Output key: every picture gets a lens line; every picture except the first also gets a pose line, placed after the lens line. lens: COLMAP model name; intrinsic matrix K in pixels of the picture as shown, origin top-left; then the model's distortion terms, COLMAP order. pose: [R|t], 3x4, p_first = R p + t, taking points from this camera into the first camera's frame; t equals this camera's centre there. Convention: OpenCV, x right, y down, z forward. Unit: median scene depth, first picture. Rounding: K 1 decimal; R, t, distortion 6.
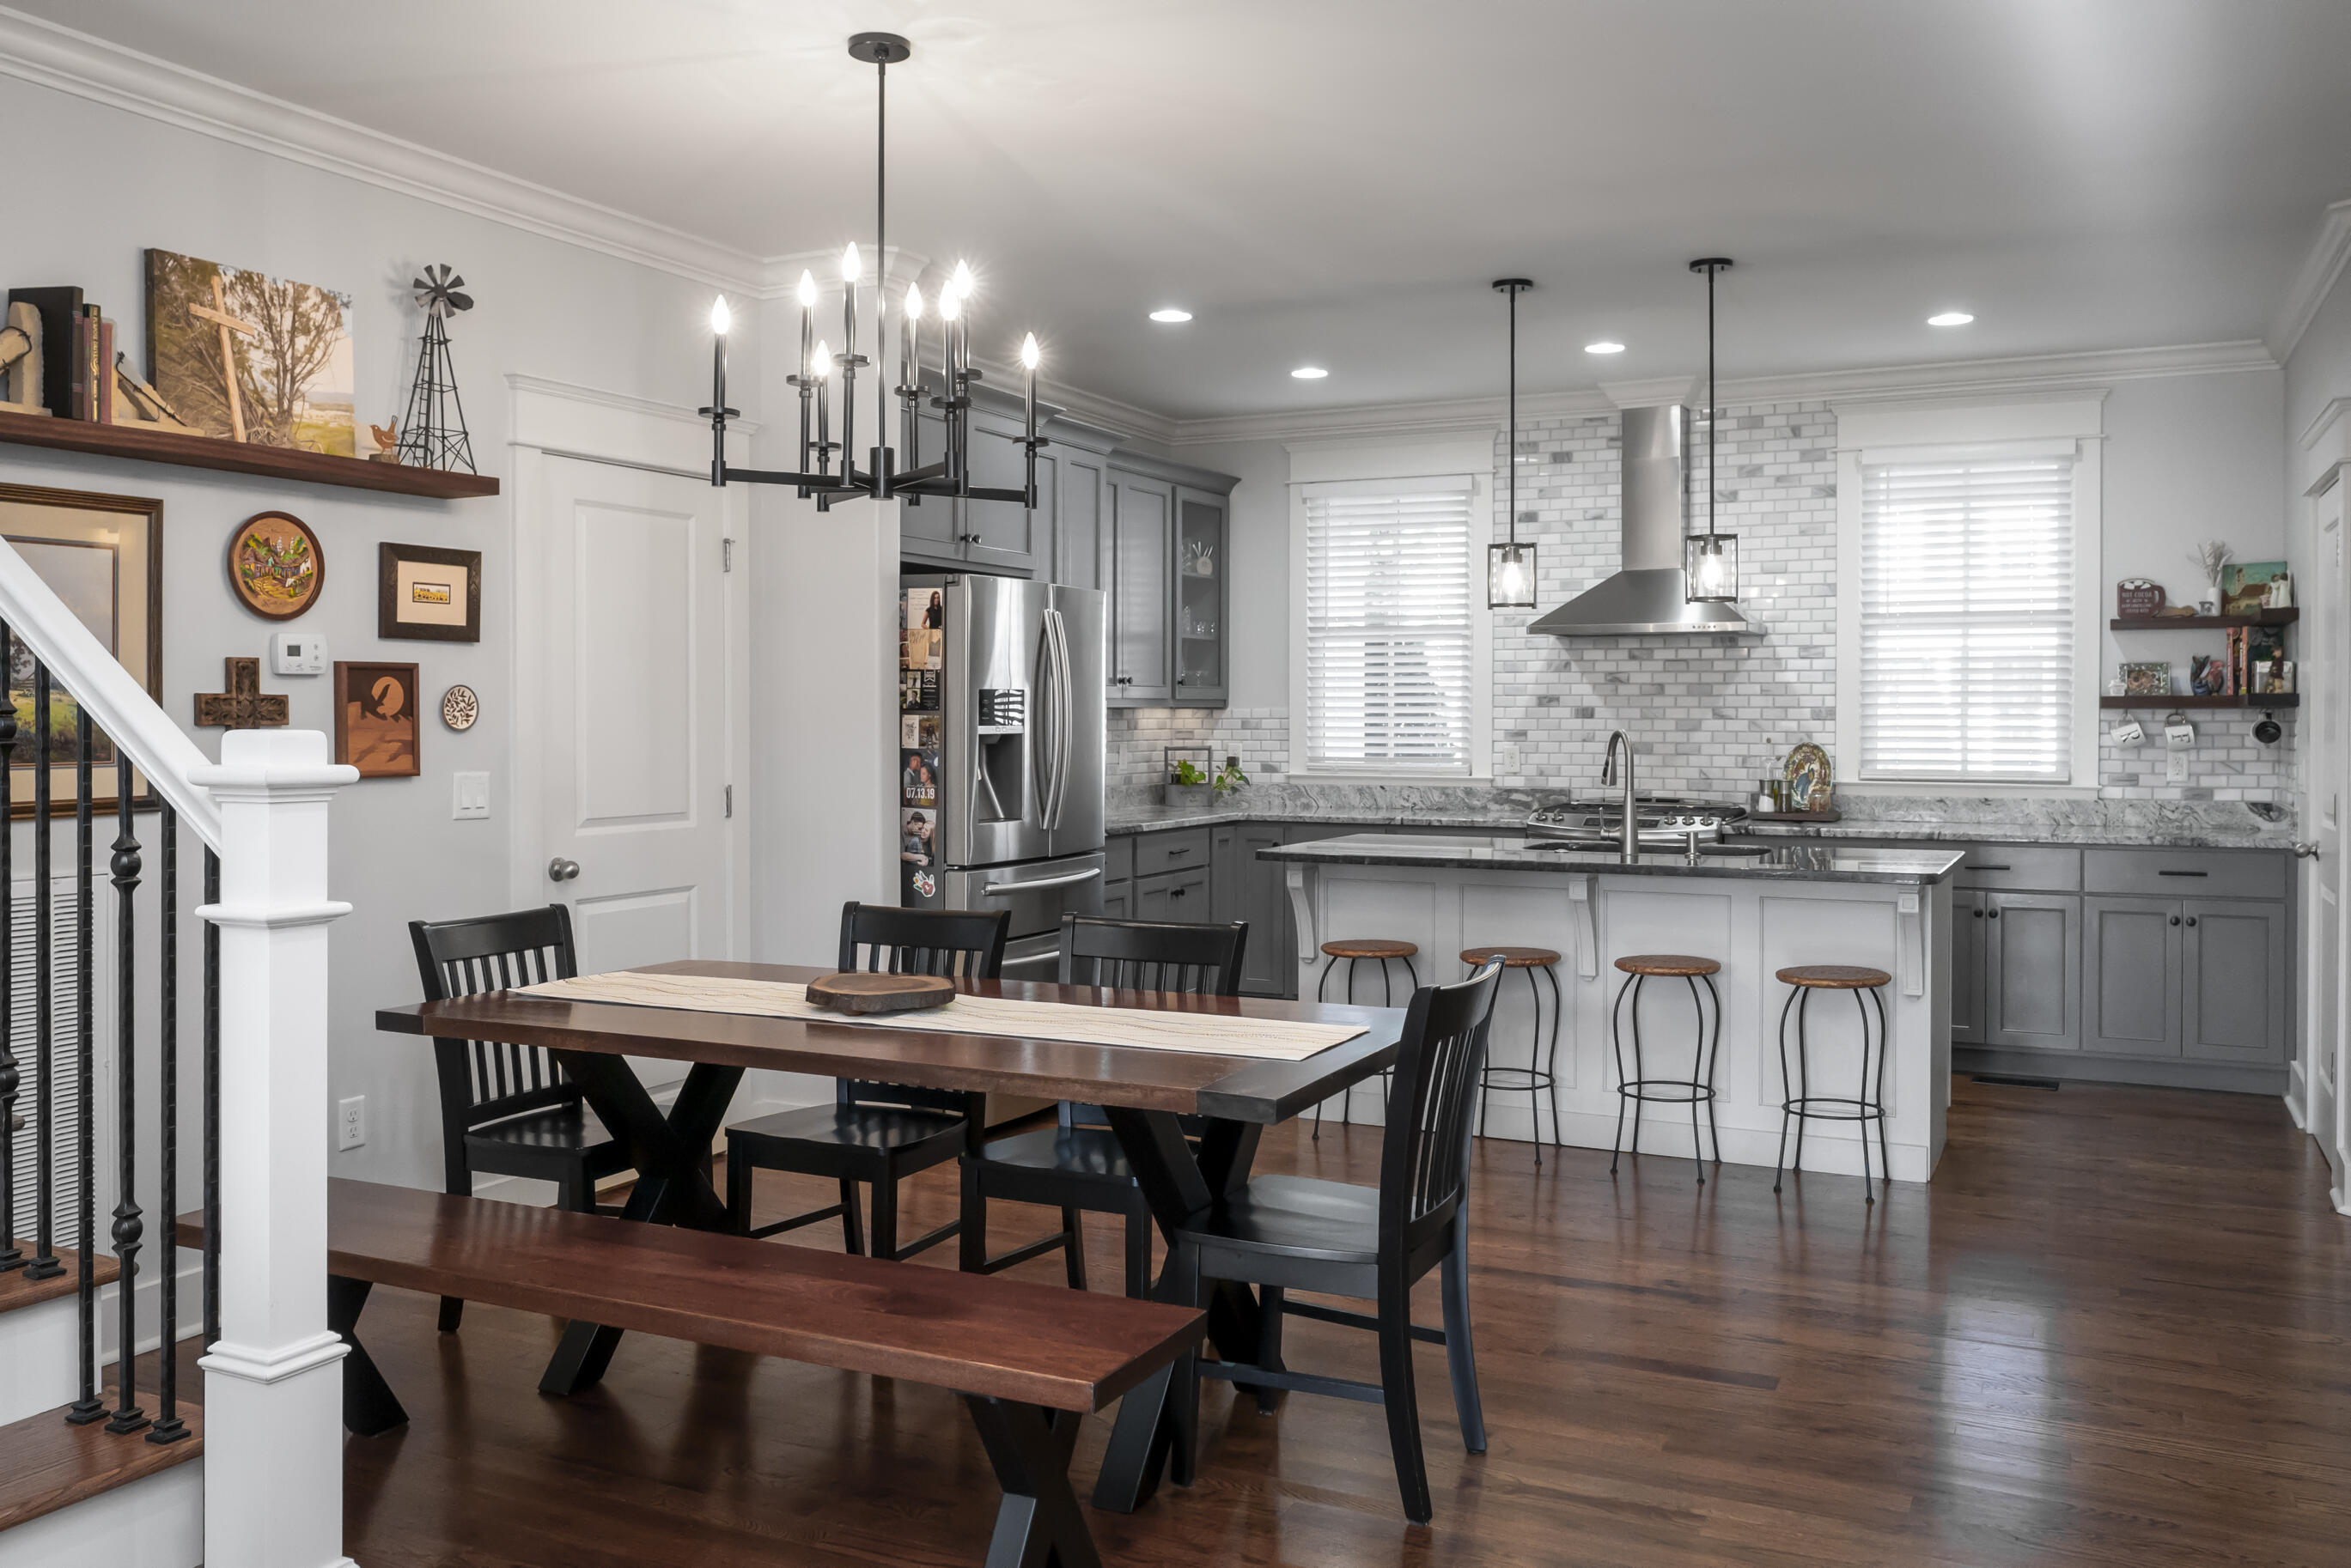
lens RADIAL K [[1954.5, 0, 1204.4], [0, 1954.5, 737.3], [0, 0, 1]] dist [0.001404, -0.001582]
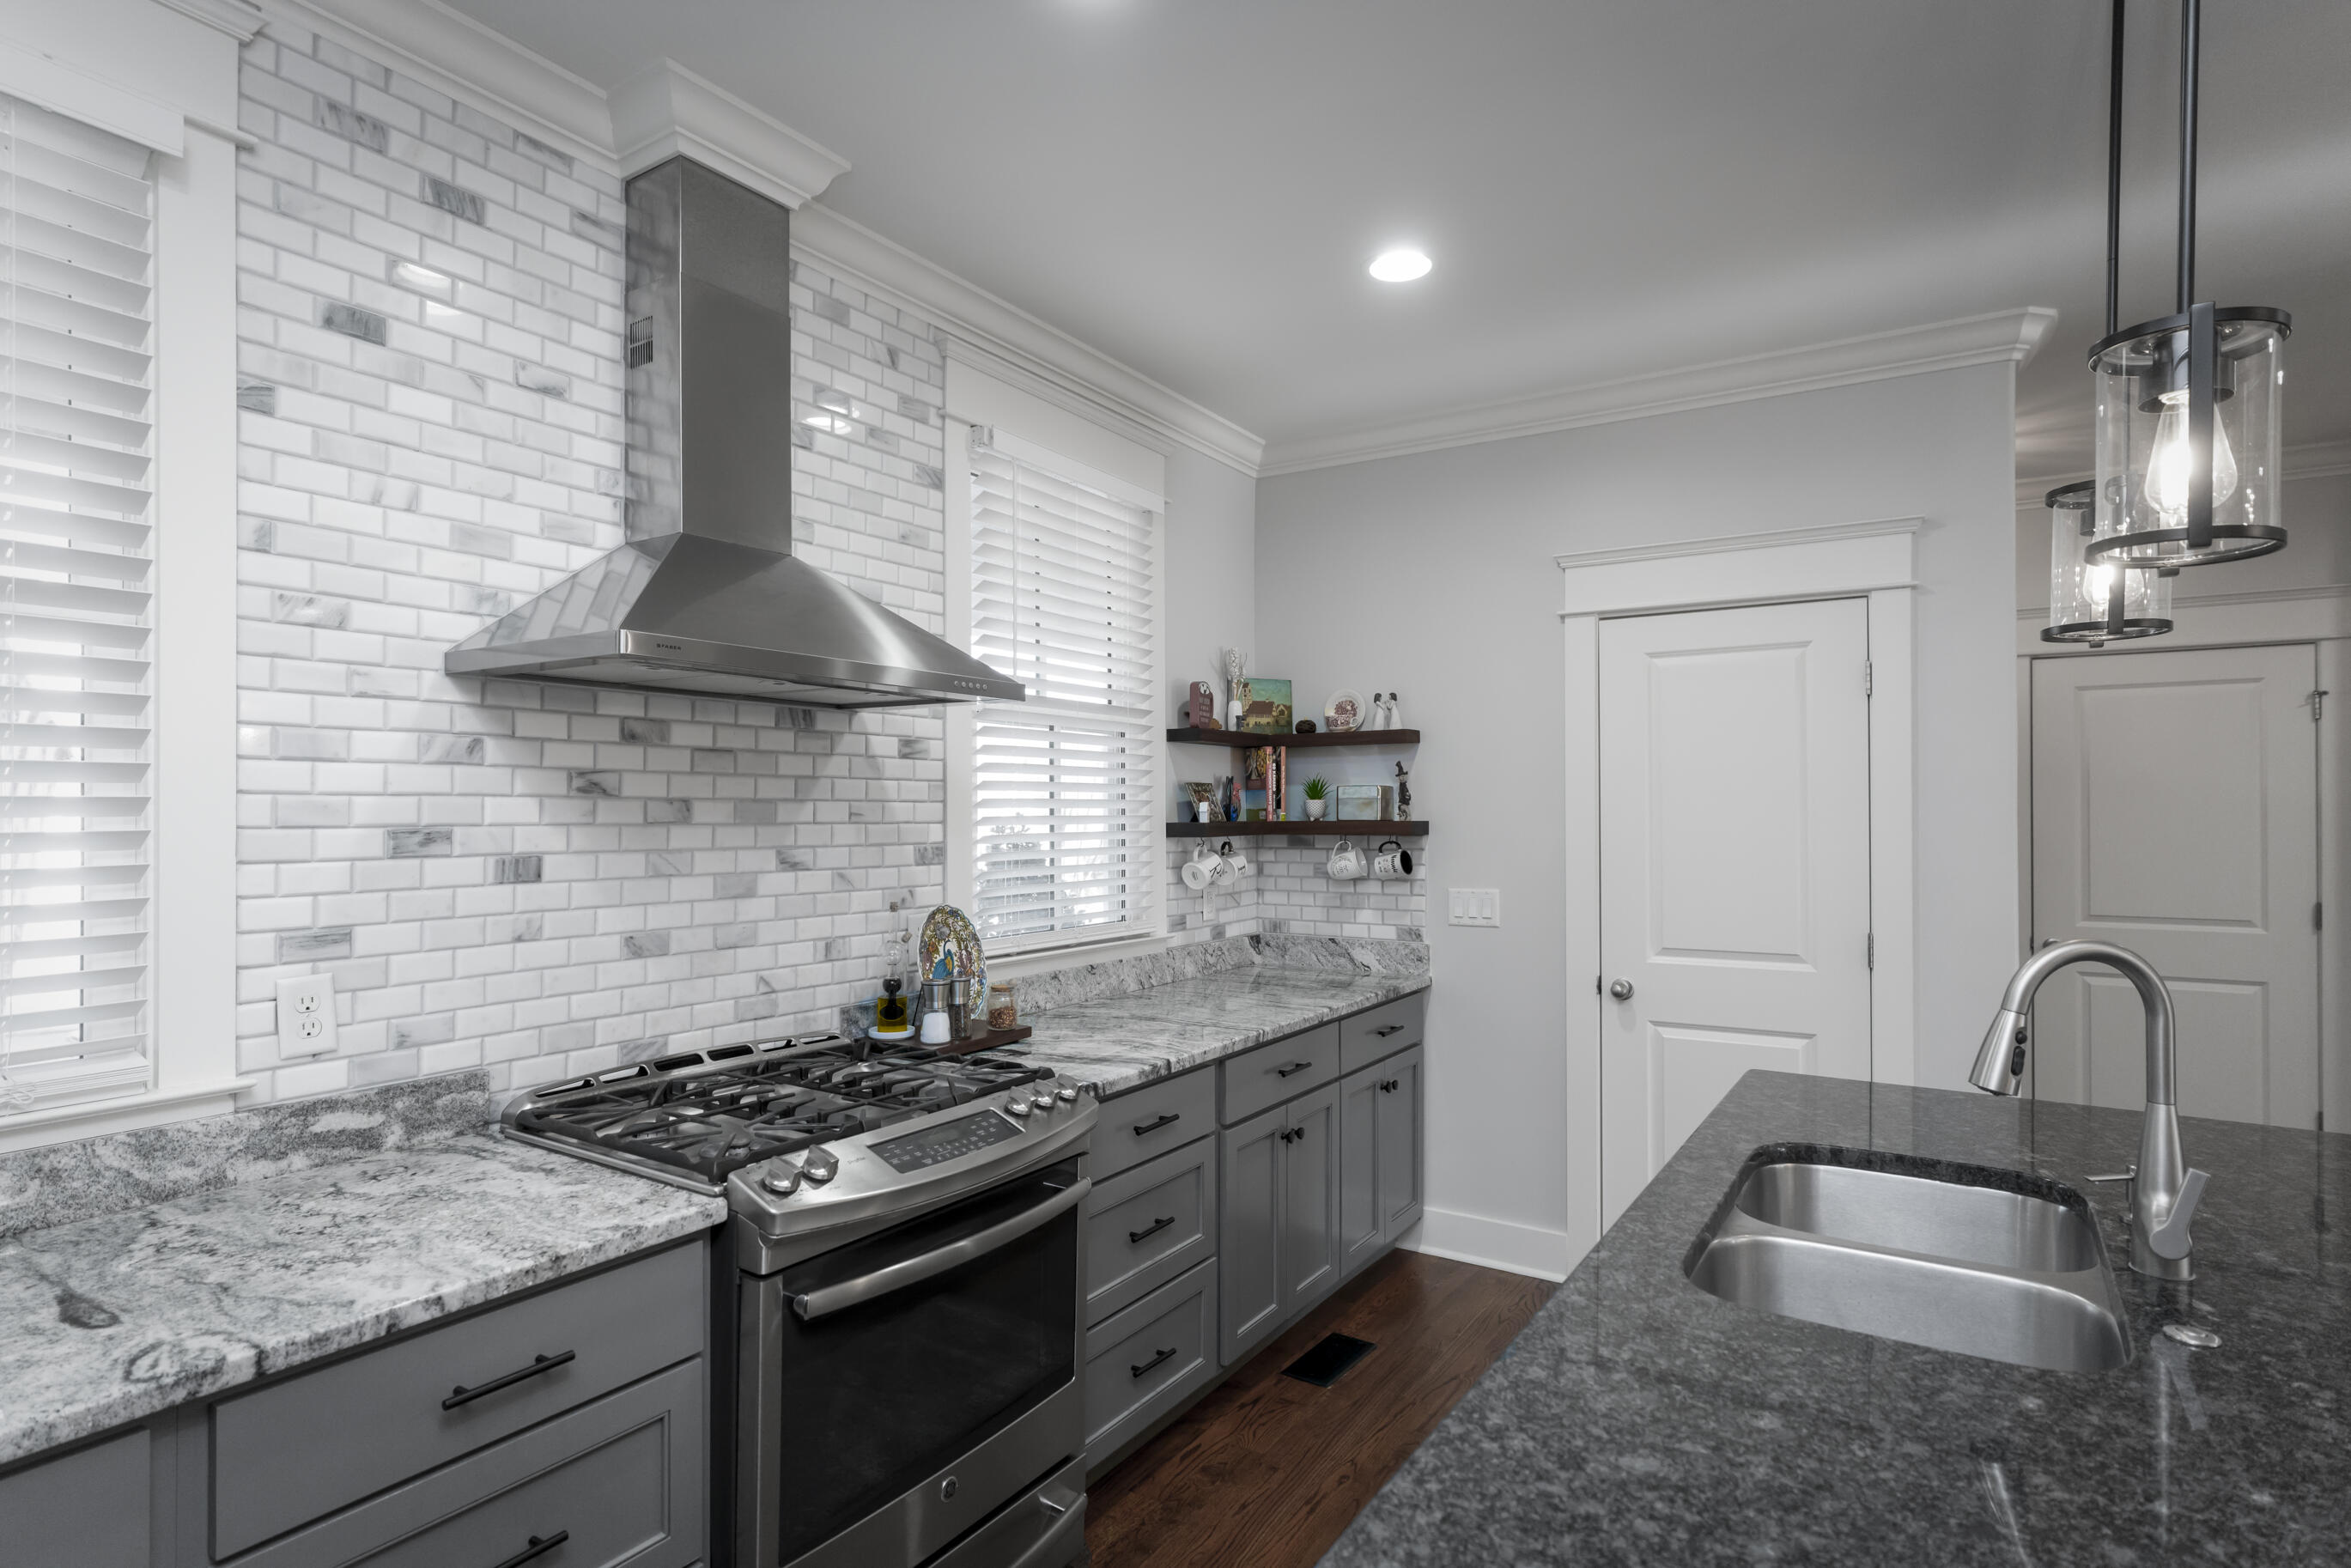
lens RADIAL K [[1191.8, 0, 1173.7], [0, 1191.8, 808.6], [0, 0, 1]] dist [0.002240, 0.000873]
pose [[0.152750, 0.000213, 0.988265, -0.028284], [0.009916, 0.999949, -0.001748, -0.025796], [-0.988215, 0.010067, 0.152740, 0.925078]]
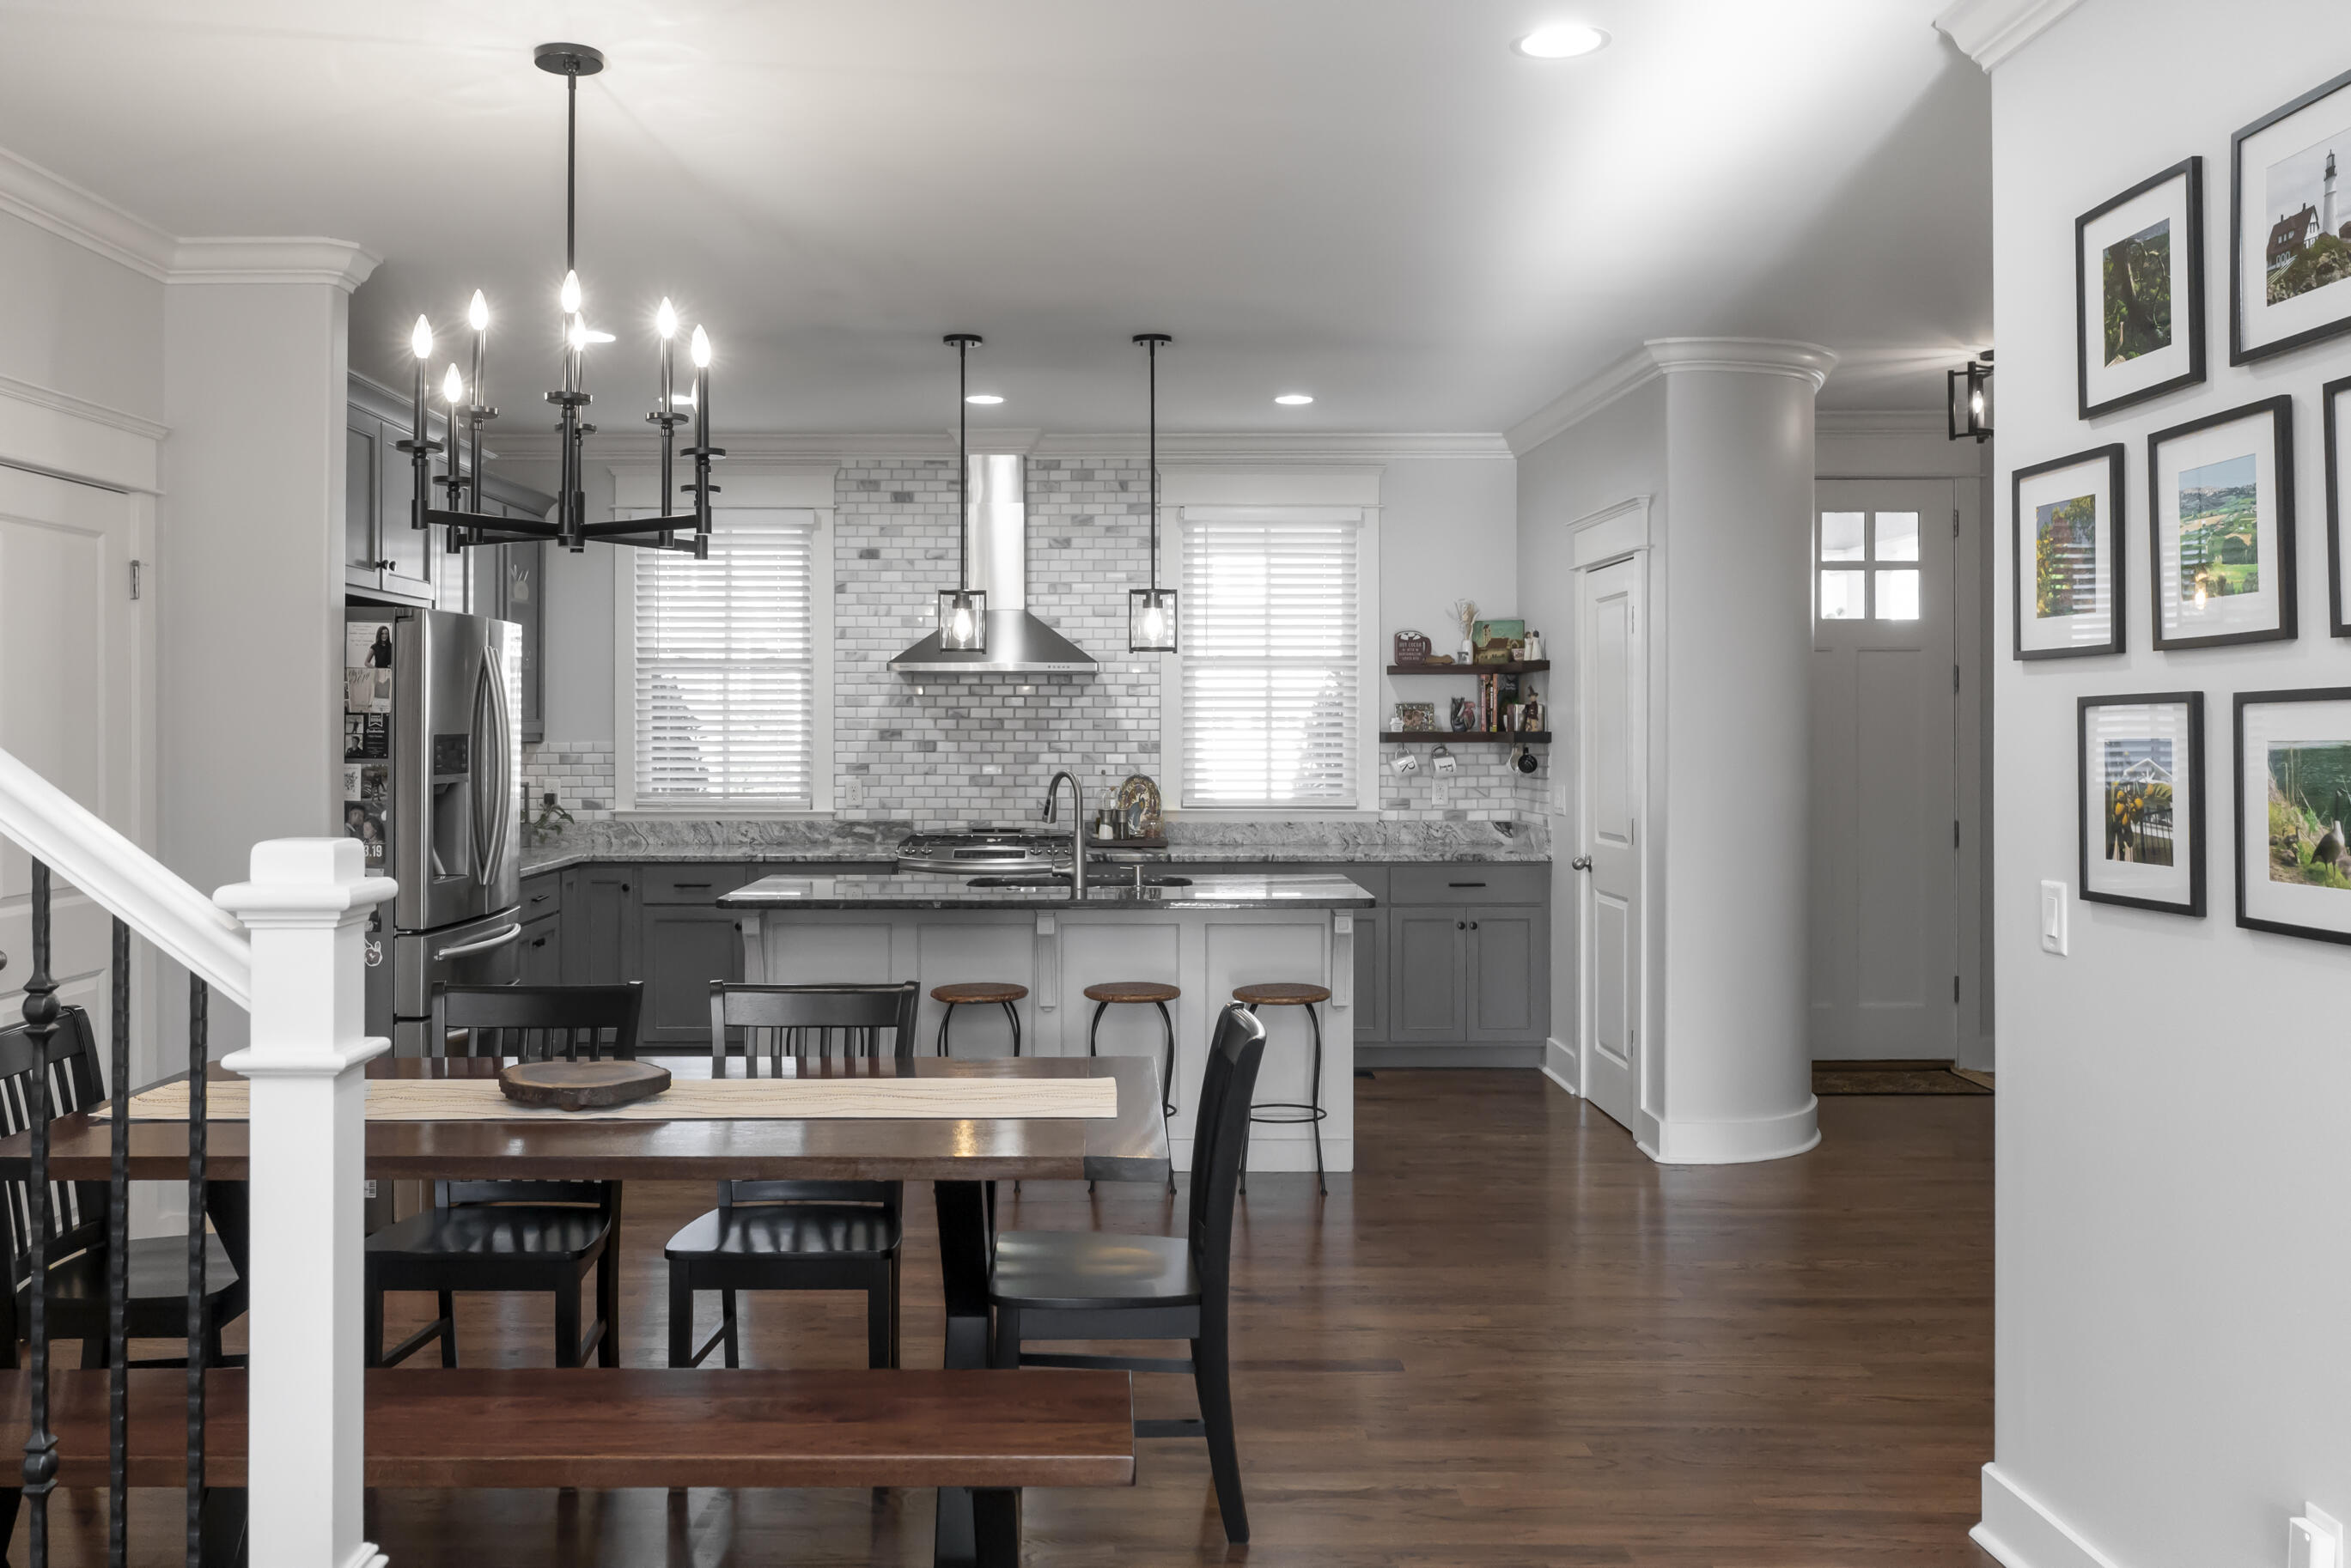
lens RADIAL K [[1961.5, 0, 1151.6], [0, 1961.5, 732.3], [0, 0, 1]] dist [0.014637, 0.002217]
pose [[0.895620, -0.002325, 0.444813, -0.176421], [0.005794, 0.999962, -0.006440, -0.014145], [-0.444781, 0.008345, 0.895600, 0.025743]]
